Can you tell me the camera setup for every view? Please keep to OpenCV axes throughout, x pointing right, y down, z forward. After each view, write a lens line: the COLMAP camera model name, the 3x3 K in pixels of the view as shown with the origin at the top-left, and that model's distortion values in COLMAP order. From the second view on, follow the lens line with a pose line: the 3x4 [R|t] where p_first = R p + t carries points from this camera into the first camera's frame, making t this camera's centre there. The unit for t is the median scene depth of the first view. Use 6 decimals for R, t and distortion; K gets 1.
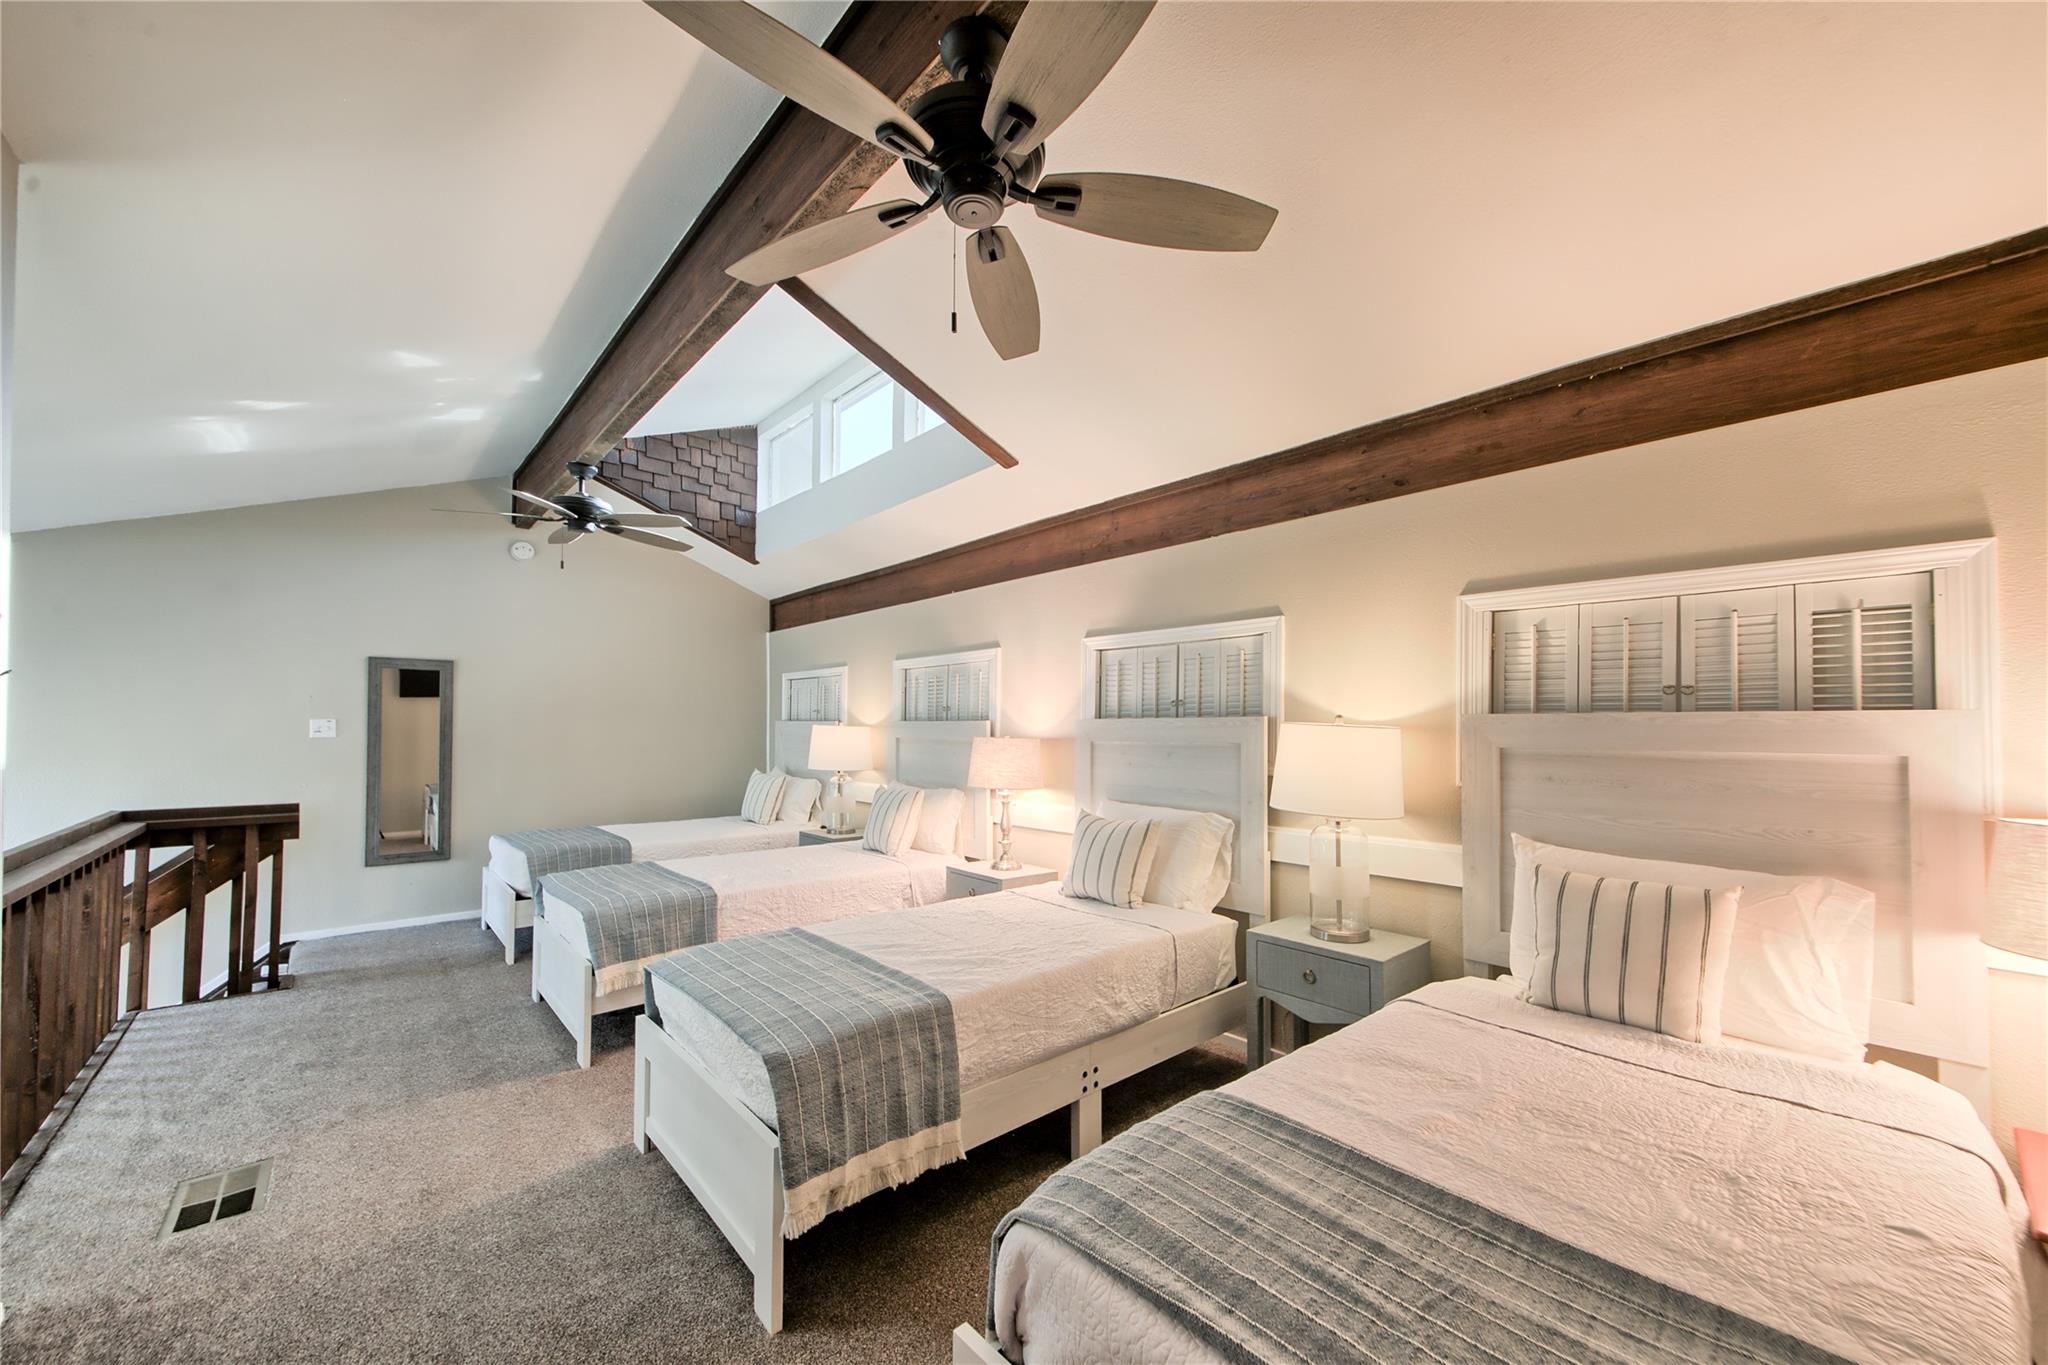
lens RADIAL K [[796.5, 0, 1022.2], [0, 796.5, 710.3], [0, 0, 1]] dist [-0.000033, 0.000002]
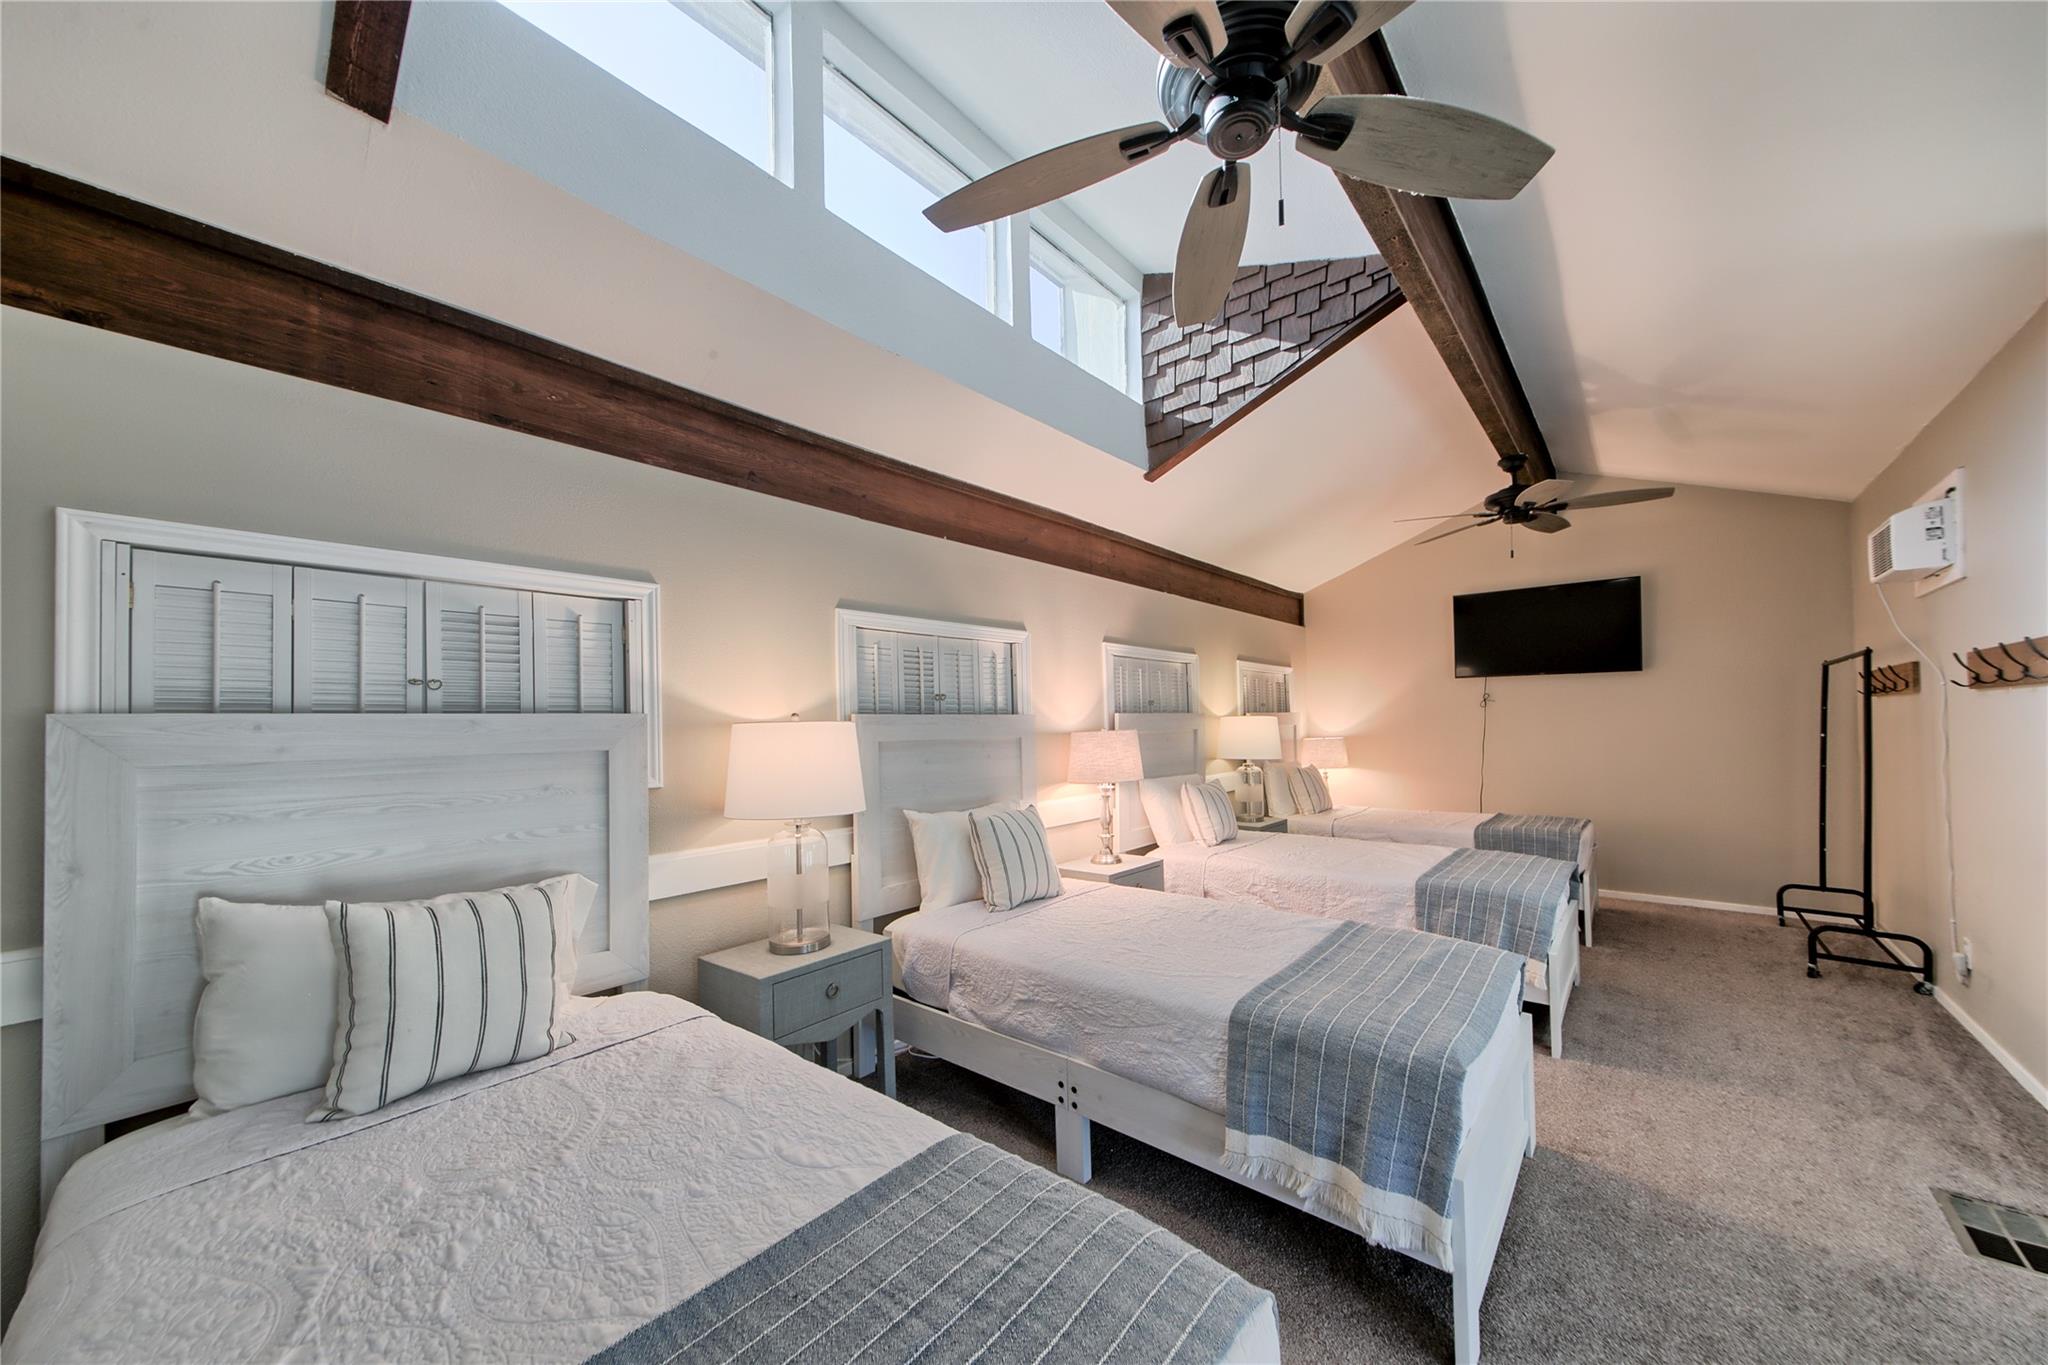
lens RADIAL K [[705.5, 0, 1019.3], [0, 705.5, 707.9], [0, 0, 1]] dist [-0.000716, -0.000110]
pose [[-0.132337, 0.017197, 0.991056, -0.737989], [-0.005115, 0.999824, -0.018032, 0.018792], [-0.991192, -0.007456, -0.132226, 1.022348]]
